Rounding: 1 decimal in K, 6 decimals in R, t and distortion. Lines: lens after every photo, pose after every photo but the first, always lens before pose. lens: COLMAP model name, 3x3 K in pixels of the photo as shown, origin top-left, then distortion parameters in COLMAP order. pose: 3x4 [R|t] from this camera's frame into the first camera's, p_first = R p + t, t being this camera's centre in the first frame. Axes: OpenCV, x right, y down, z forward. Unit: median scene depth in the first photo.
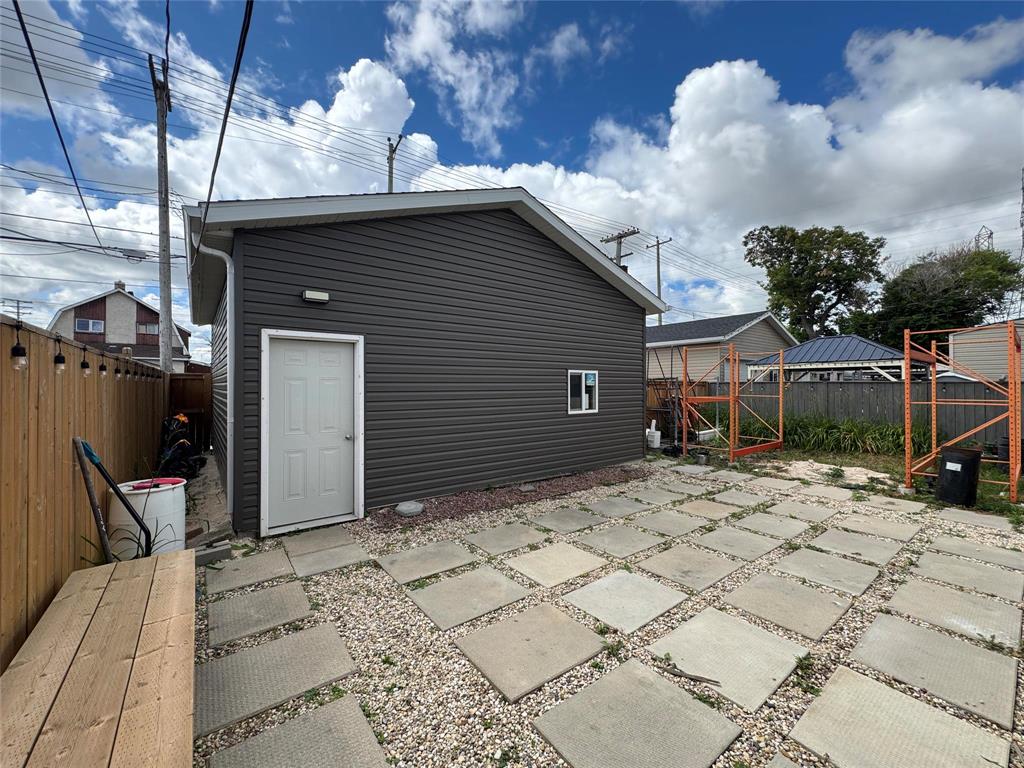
lens RADIAL K [[411.7, 0, 508.5], [0, 411.7, 383.7], [0, 0, 1]] dist [0.000105, 0.000441]
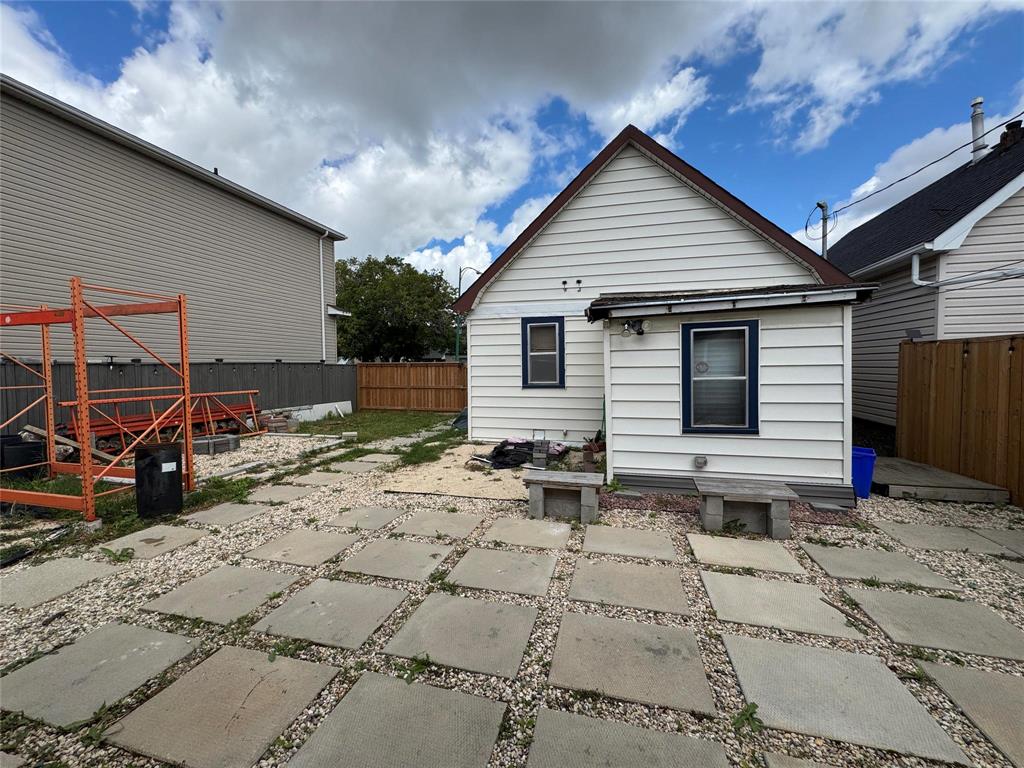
lens RADIAL K [[411.7, 0, 512.3], [0, 411.7, 381.5], [0, 0, 1]] dist [0.000105, 0.000441]
pose [[-0.613193, -0.026449, 0.789490, 0.068209], [0.007091, 0.999215, 0.038982, 0.012100], [-0.789902, 0.029501, -0.612524, 1.389457]]
